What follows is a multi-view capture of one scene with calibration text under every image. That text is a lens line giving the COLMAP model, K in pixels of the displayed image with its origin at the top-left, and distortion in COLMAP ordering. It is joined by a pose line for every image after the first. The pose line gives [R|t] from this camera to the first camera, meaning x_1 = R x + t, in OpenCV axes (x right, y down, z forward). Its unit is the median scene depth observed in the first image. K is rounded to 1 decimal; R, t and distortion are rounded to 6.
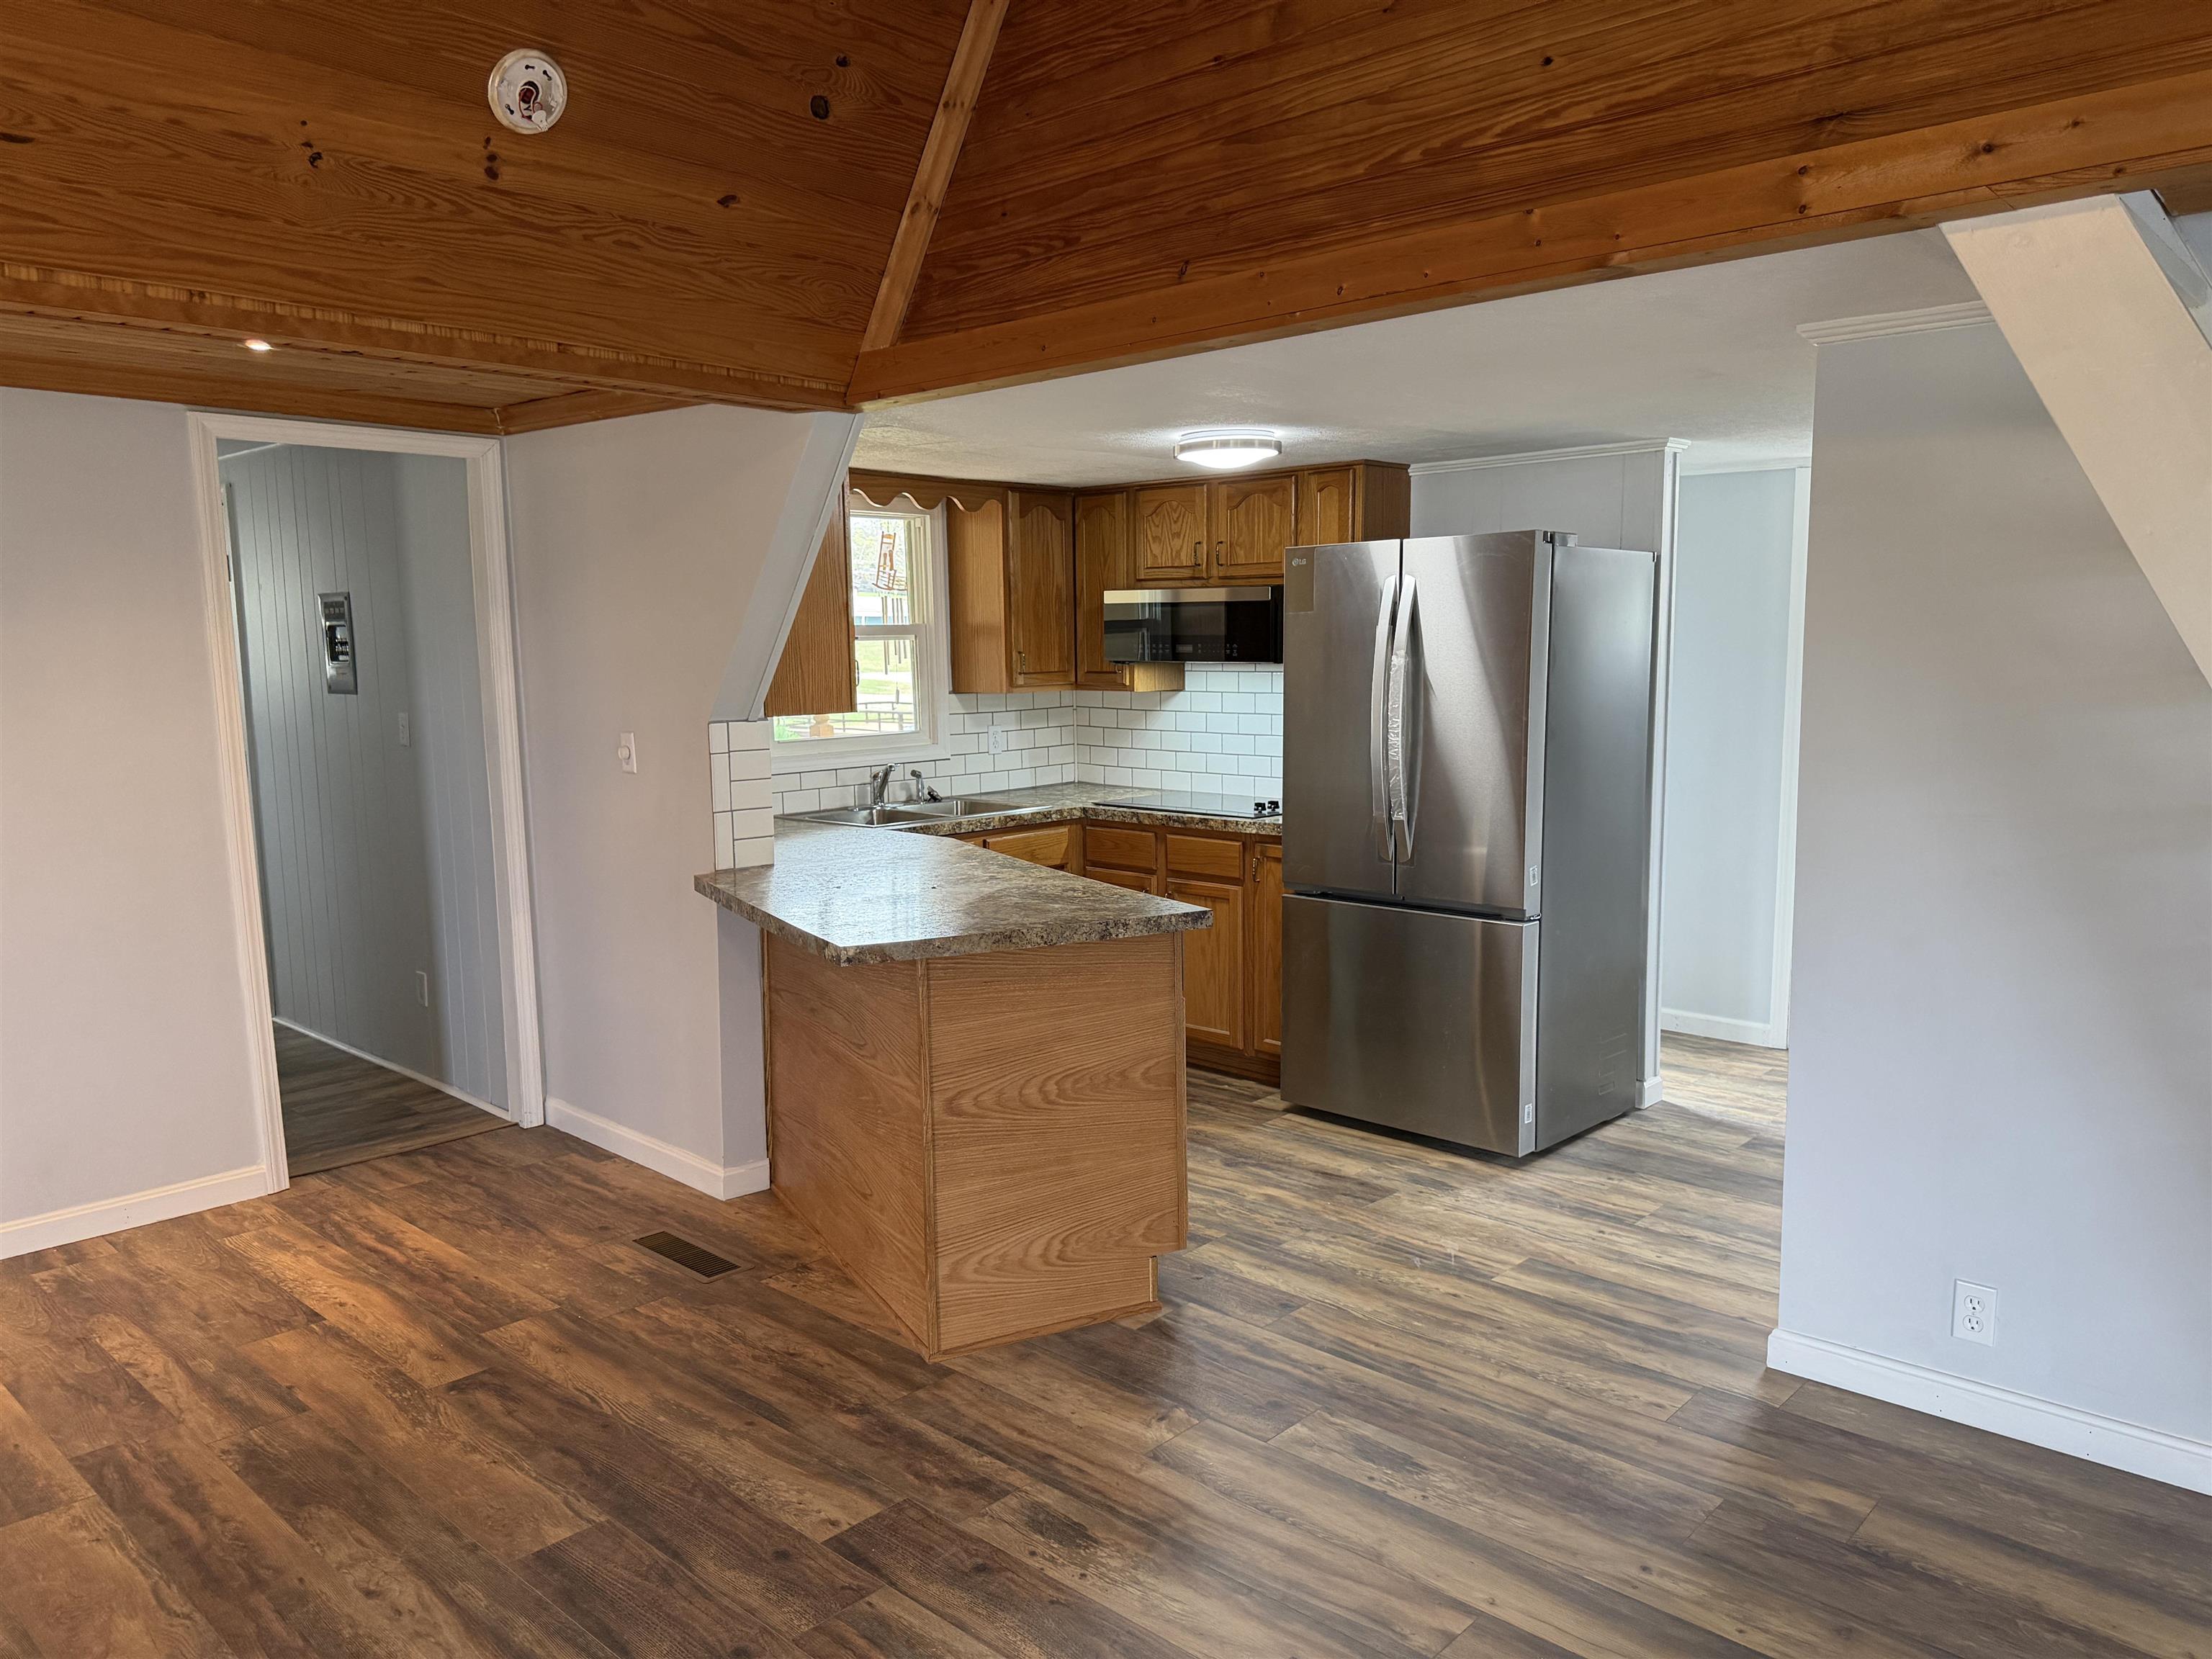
lens RADIAL K [[1558.7, 0, 1106.5], [0, 1558.7, 843.4], [0, 0, 1]] dist [0.053658, -0.068586]
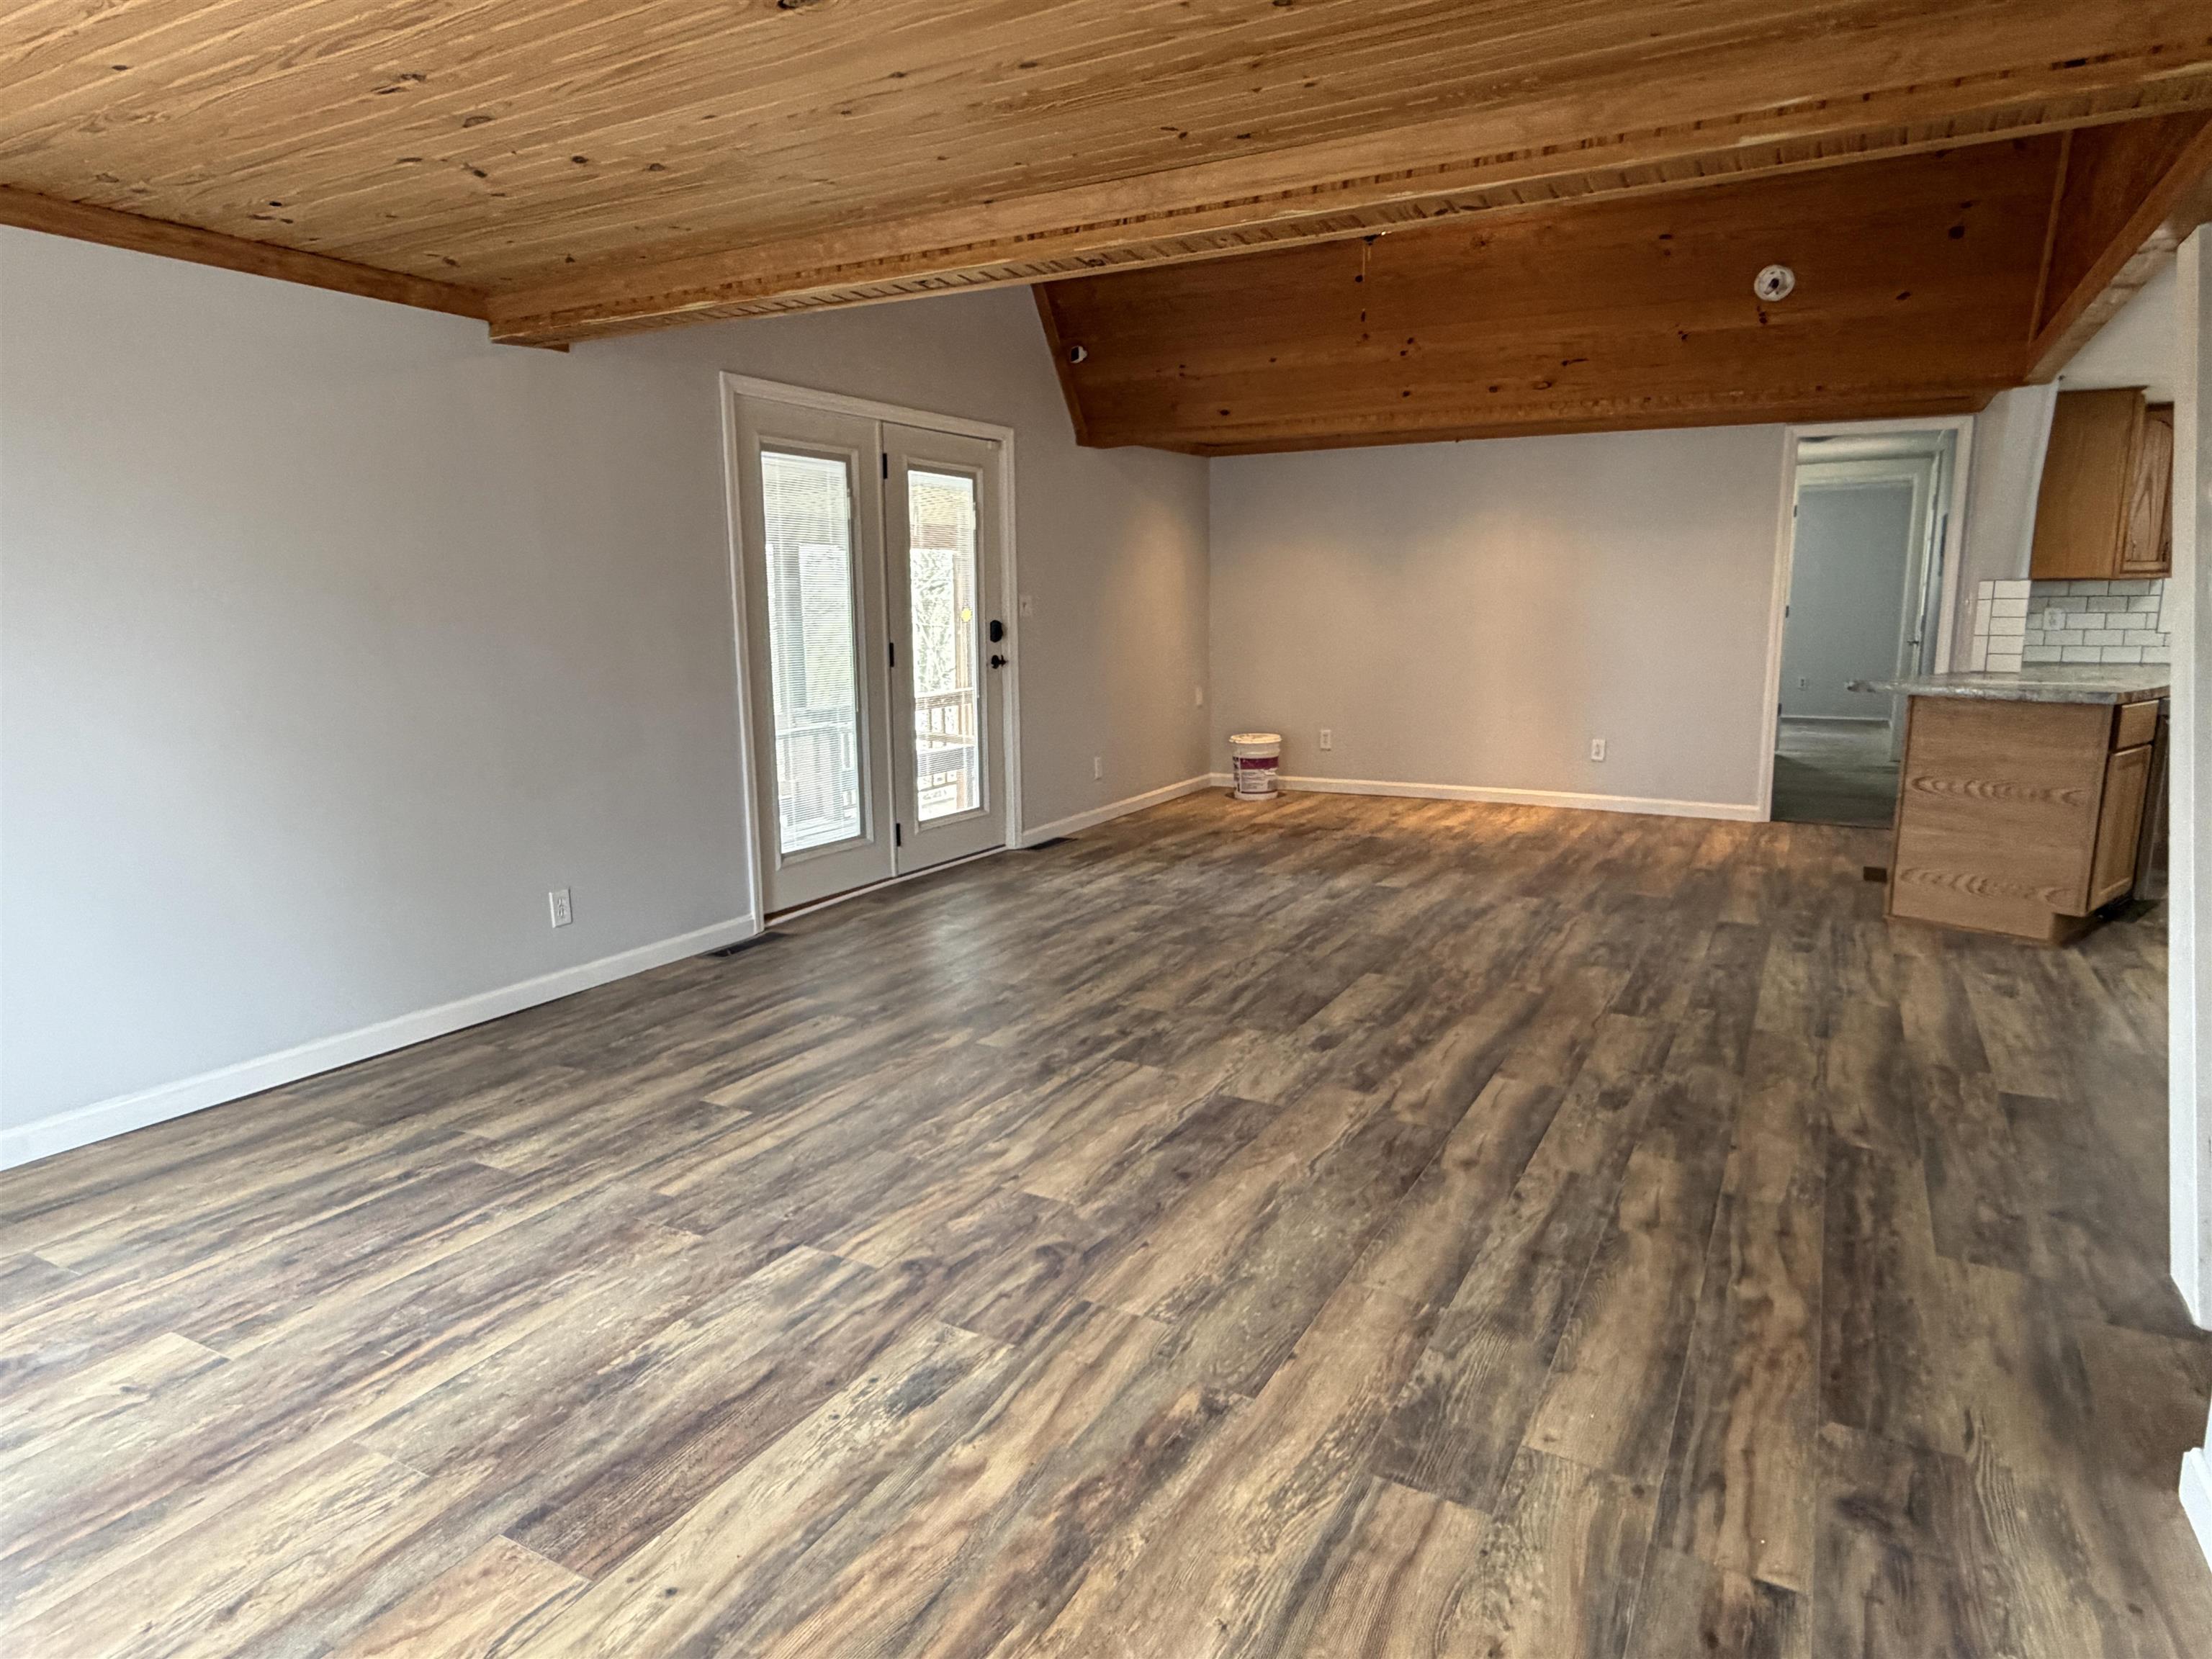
lens RADIAL K [[1318.9, 0, 1108.5], [0, 1318.9, 835.7], [0, 0, 1]] dist [-0.000903, 0.001218]
pose [[0.242563, 0.184431, -0.952443, 0.775274], [-0.120882, 0.979858, 0.158954, 0.066628], [0.962575, 0.076577, 0.259971, -0.203216]]
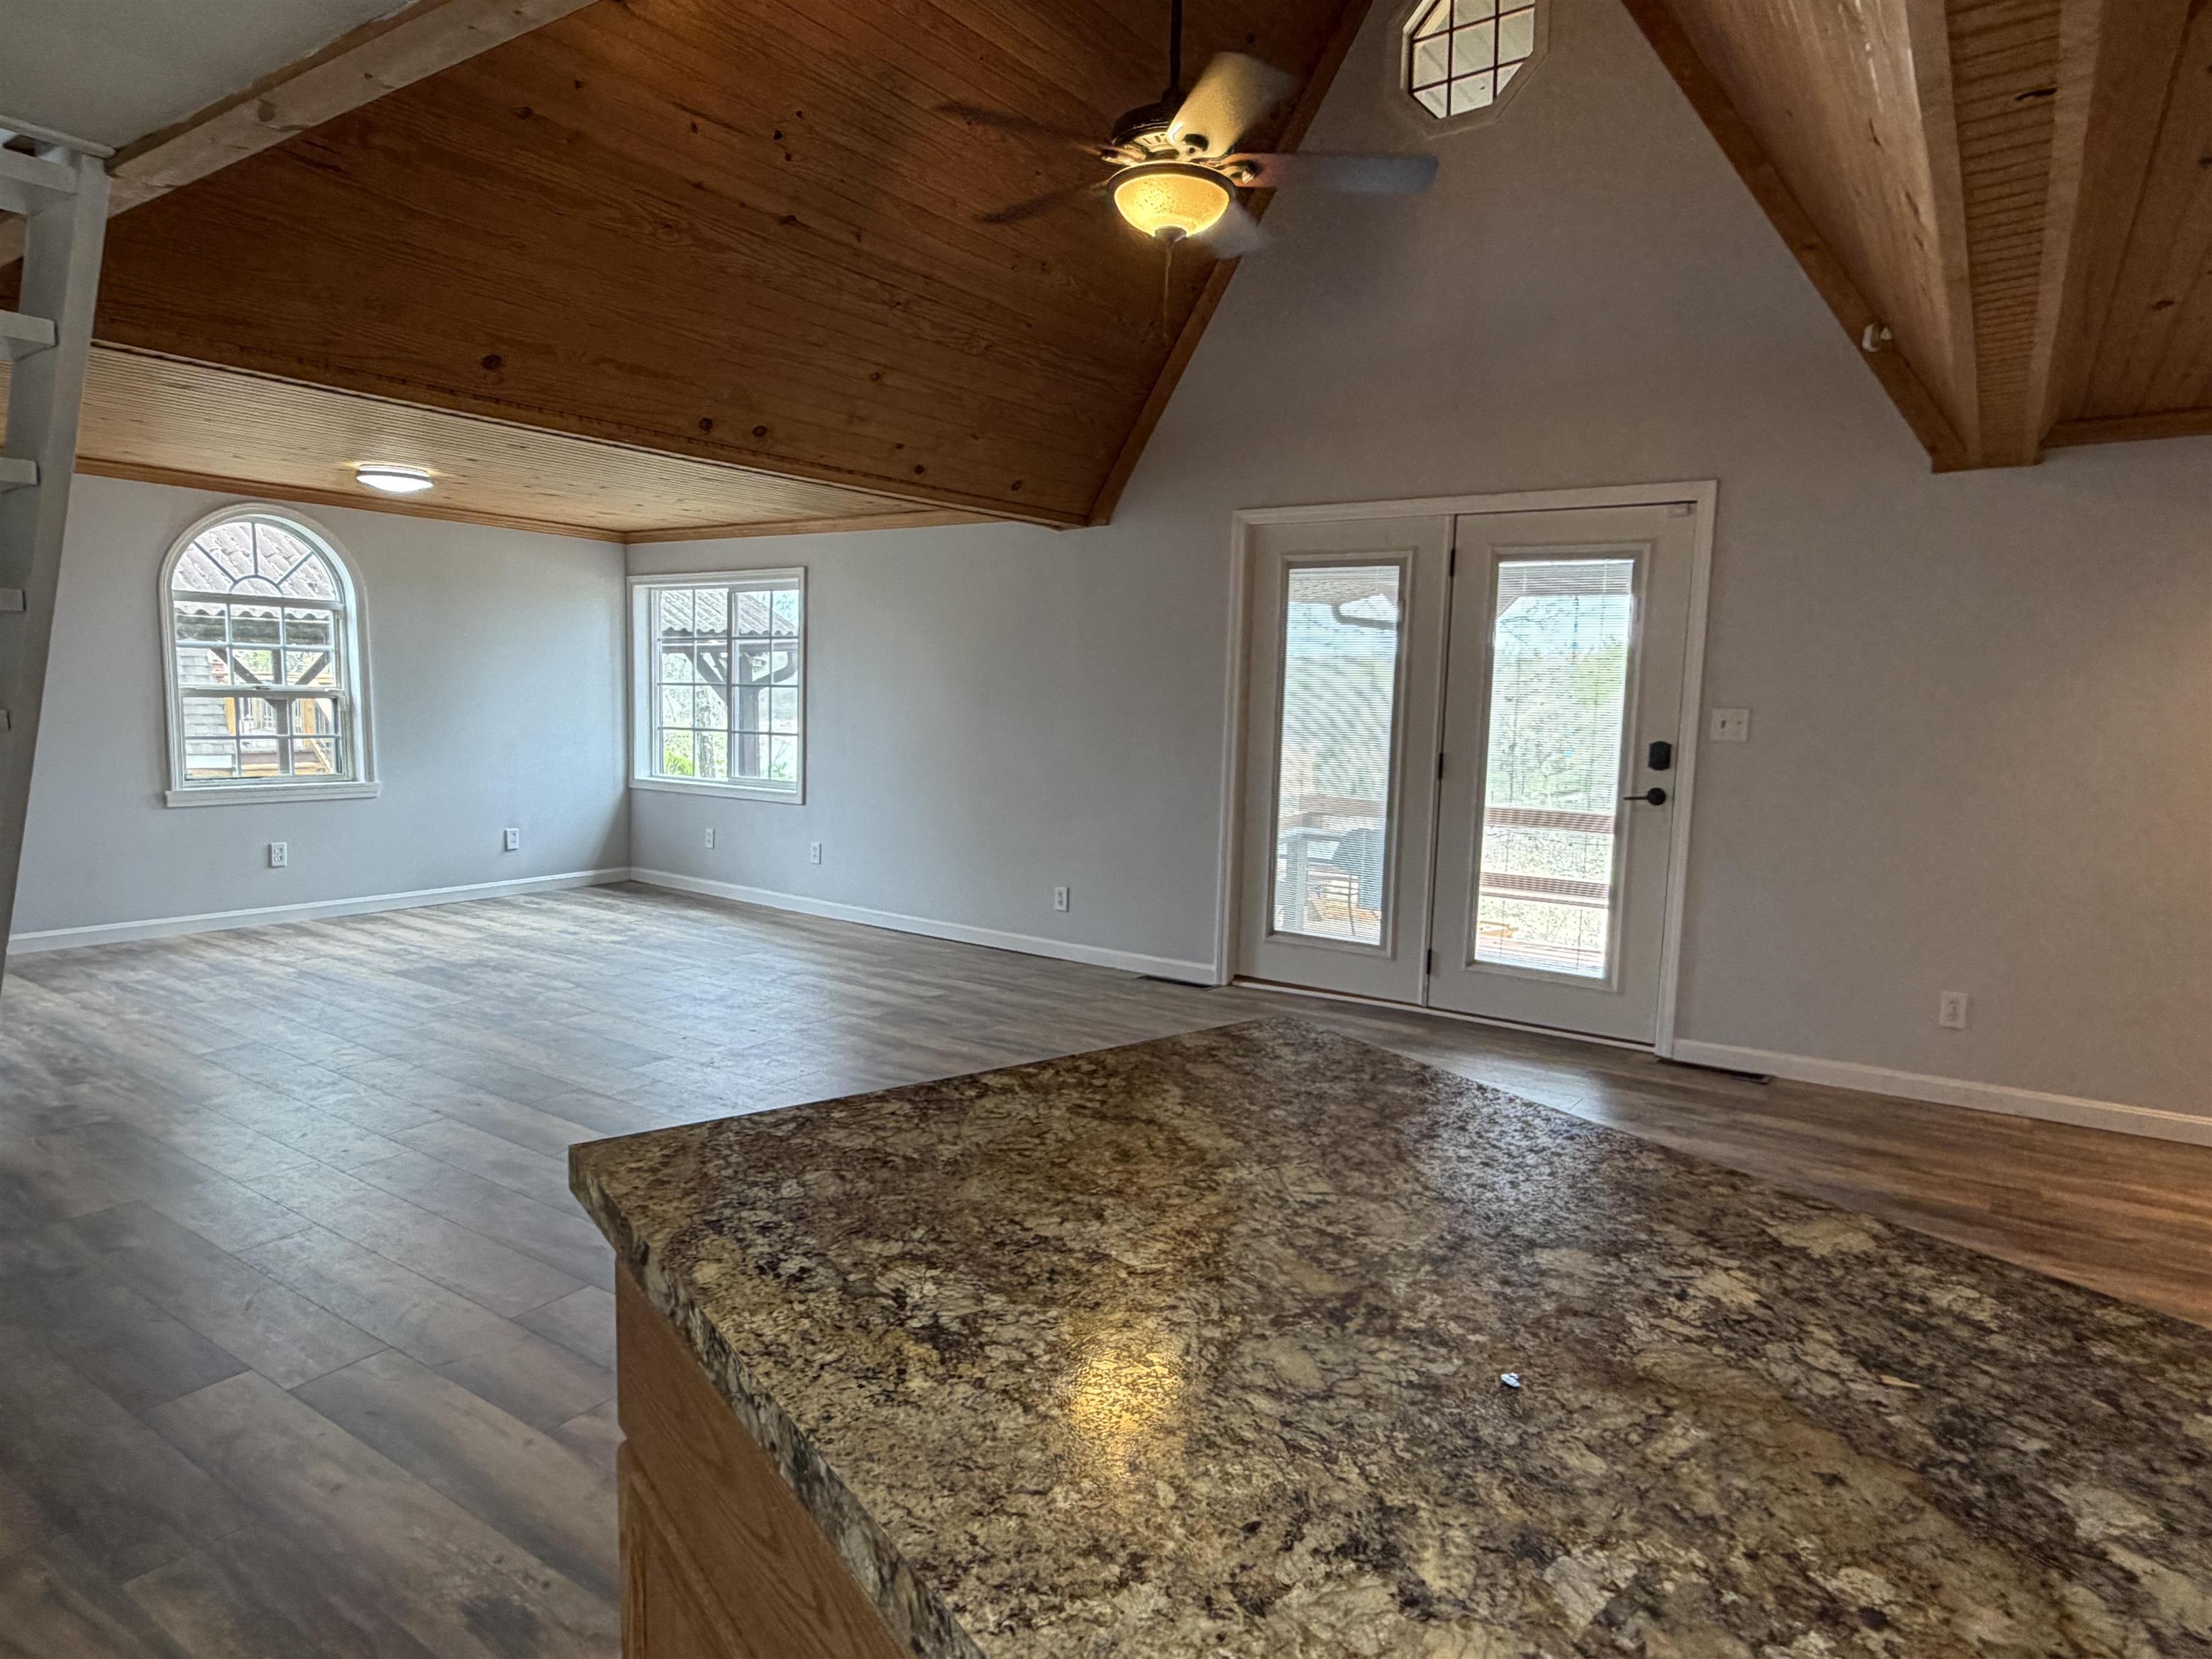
lens RADIAL K [[1318.9, 0, 1105.0], [0, 1318.9, 839.4], [0, 0, 1]] dist [-0.000903, 0.001218]
pose [[-0.990270, 0.008752, -0.138886, -0.014639], [-0.026020, 0.968775, 0.246571, -0.084428], [0.136708, 0.247786, -0.959121, 0.936355]]
